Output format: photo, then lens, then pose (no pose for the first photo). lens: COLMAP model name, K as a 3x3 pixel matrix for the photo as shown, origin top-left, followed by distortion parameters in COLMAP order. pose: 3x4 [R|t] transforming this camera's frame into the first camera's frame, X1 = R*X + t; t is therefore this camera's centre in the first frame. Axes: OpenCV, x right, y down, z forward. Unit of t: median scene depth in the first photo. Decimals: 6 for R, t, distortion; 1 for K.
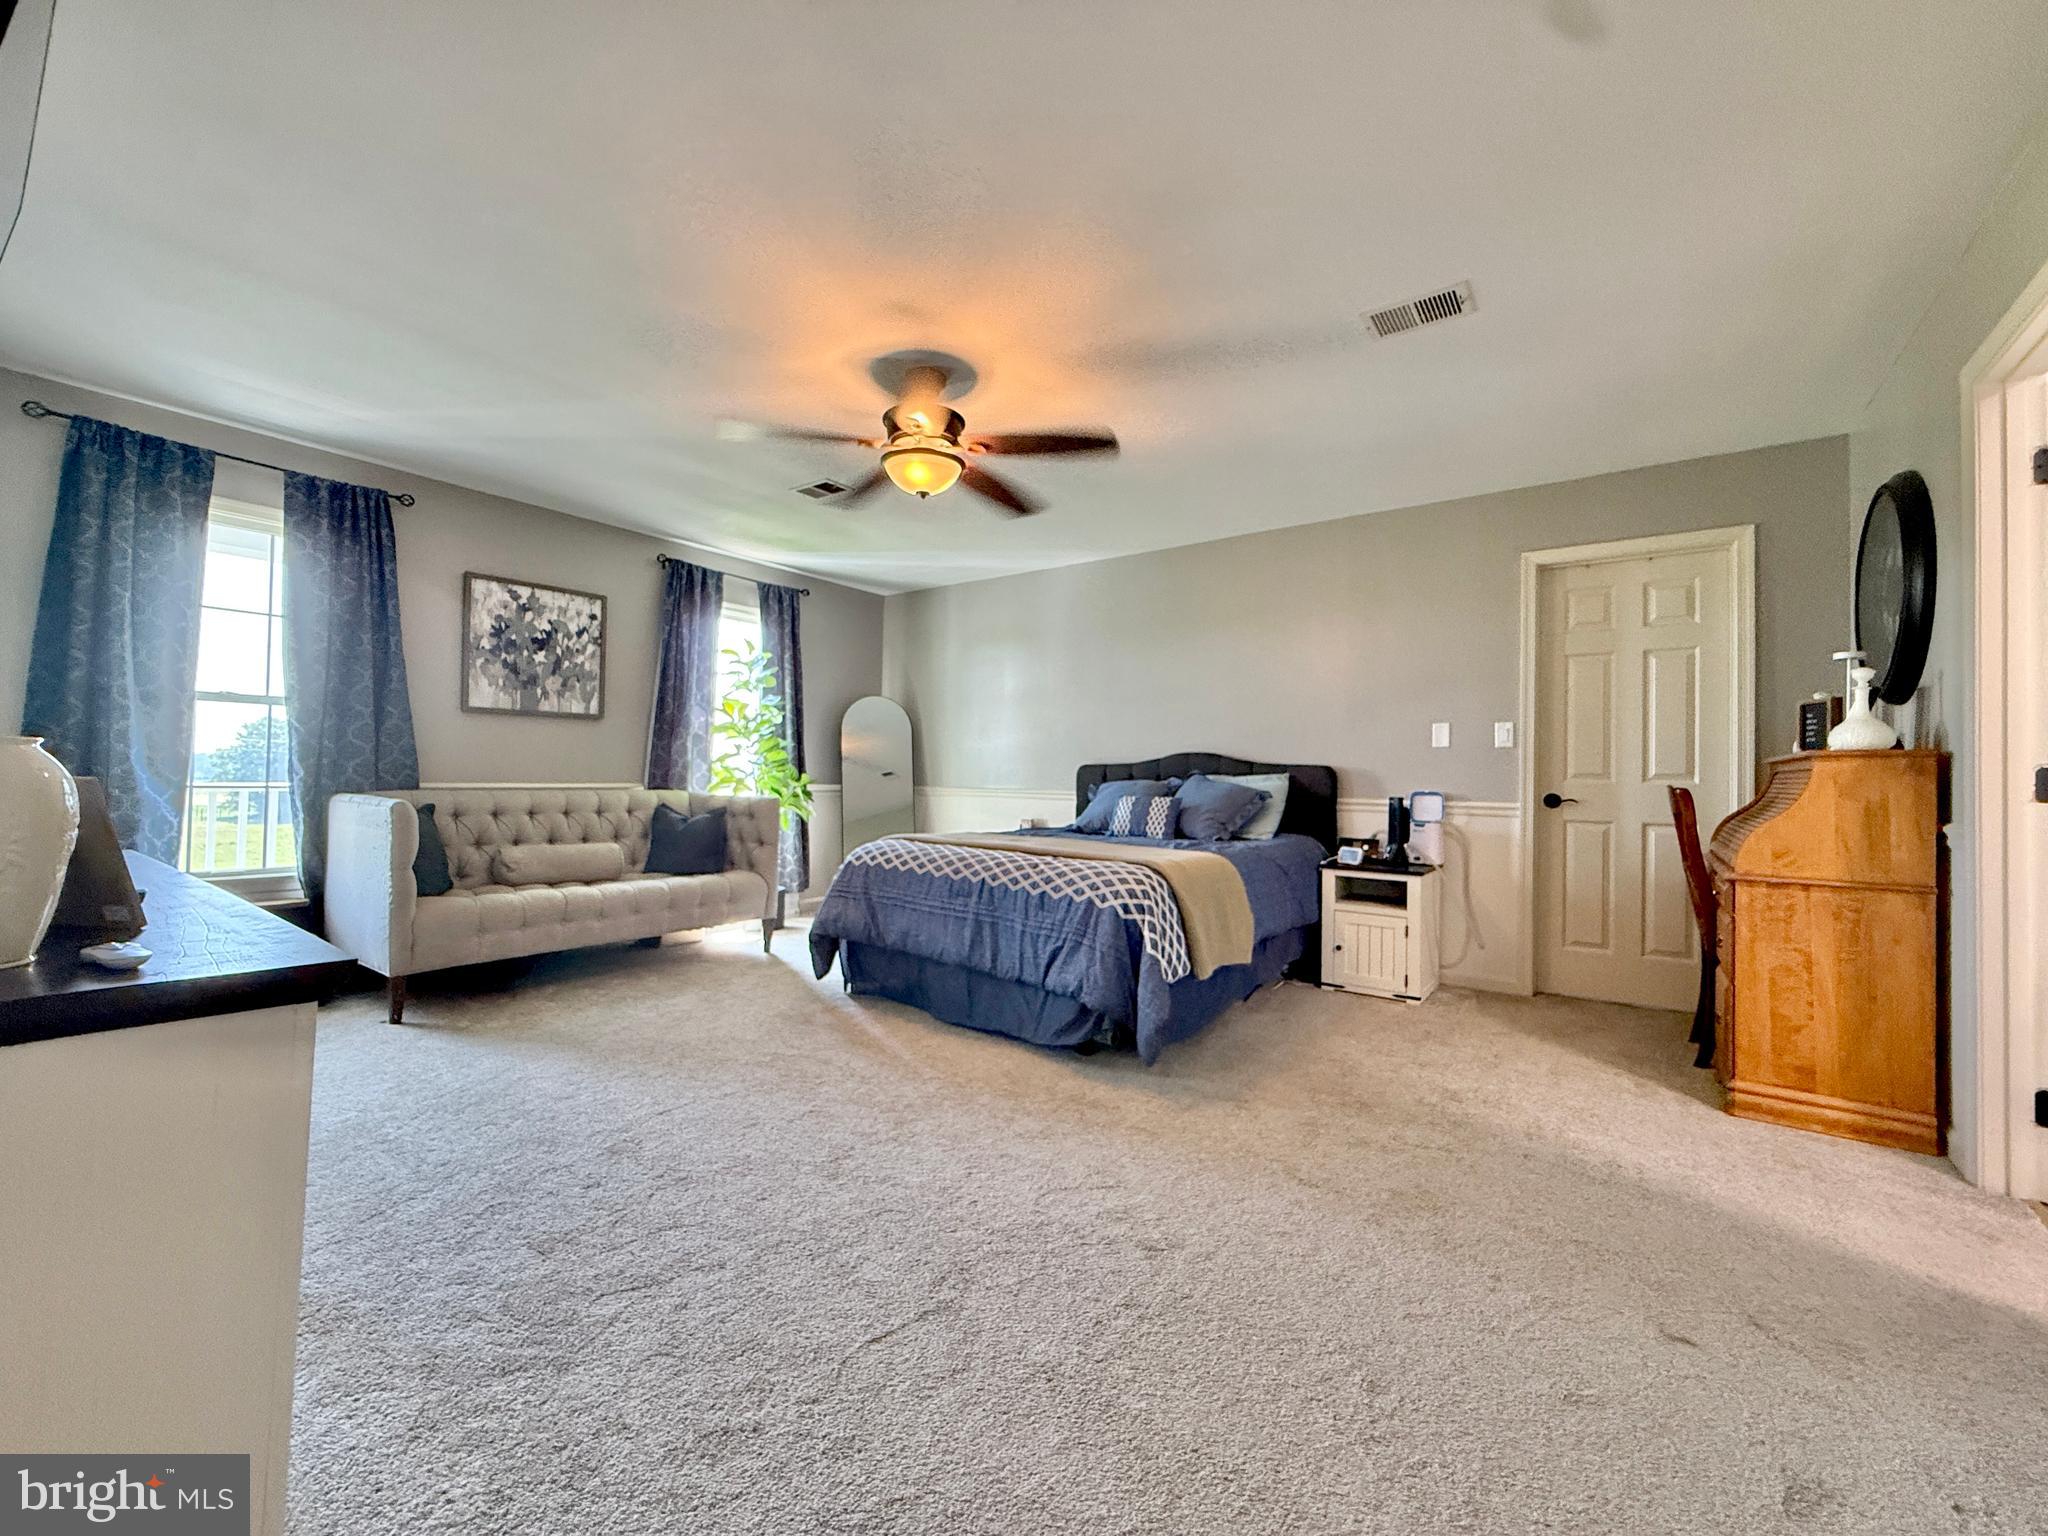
lens RADIAL K [[812.3, 0, 1024.0], [0, 812.3, 768.0], [0, 0, 1]] dist [0.000457, 0.000229]
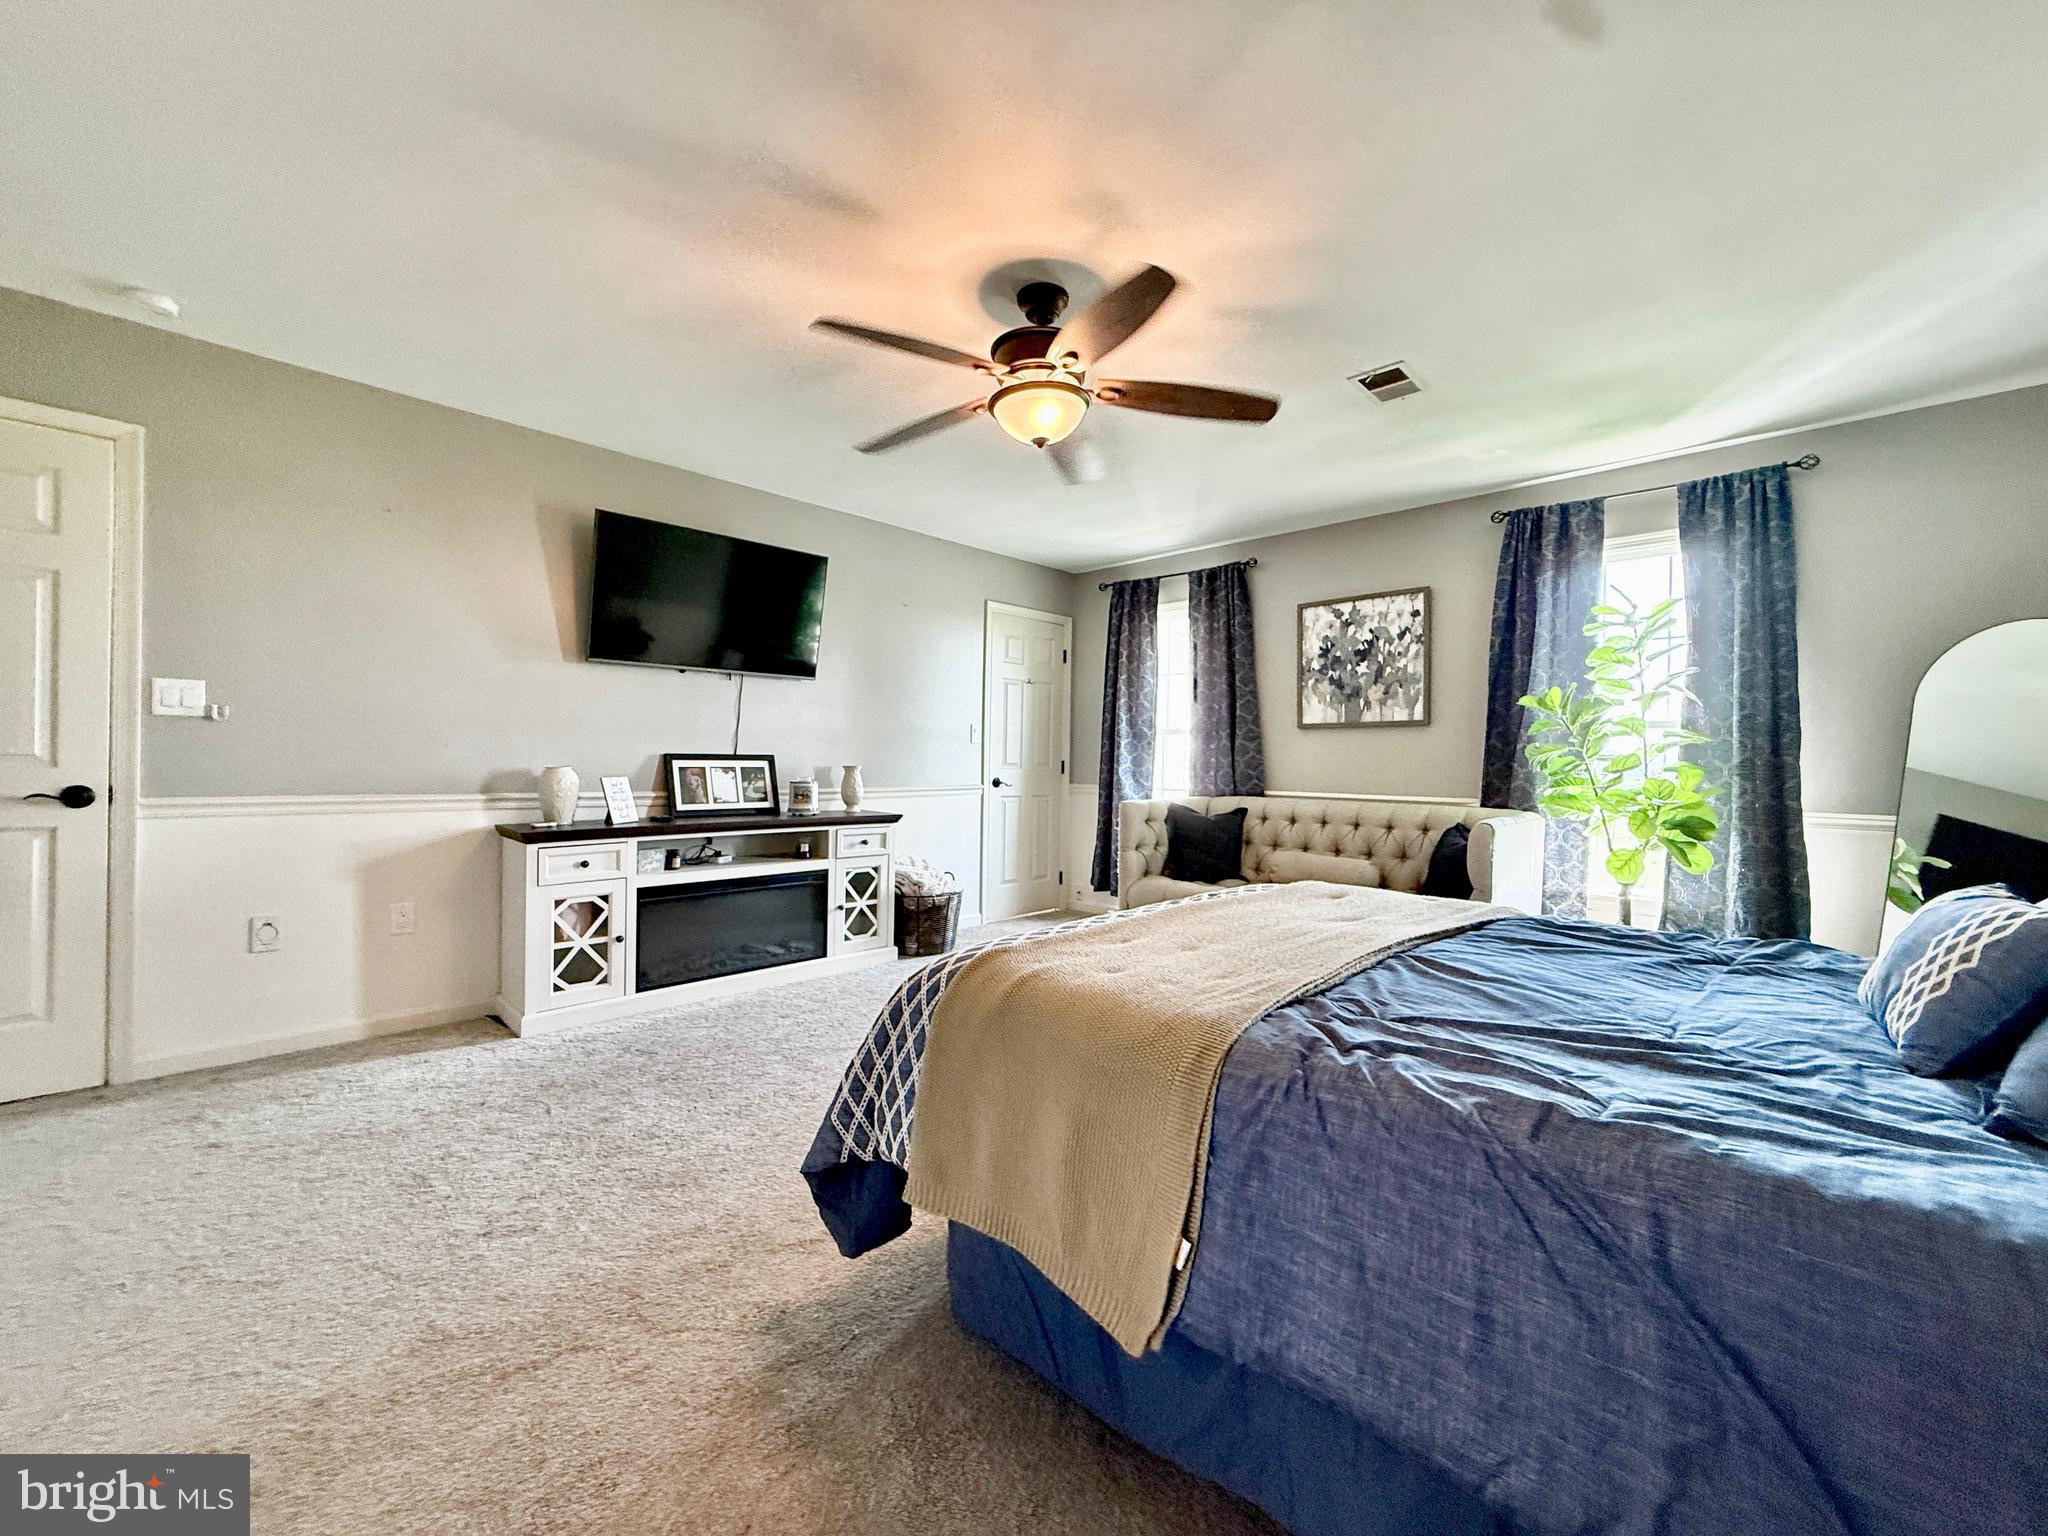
lens RADIAL K [[812.3, 0, 1024.0], [0, 812.3, 768.0], [0, 0, 1]] dist [0.000457, 0.000229]
pose [[-0.134814, -0.007328, -0.990844, 0.437822], [-0.003696, 0.999969, -0.006893, -0.004978], [0.990864, 0.002733, -0.134837, 0.700930]]
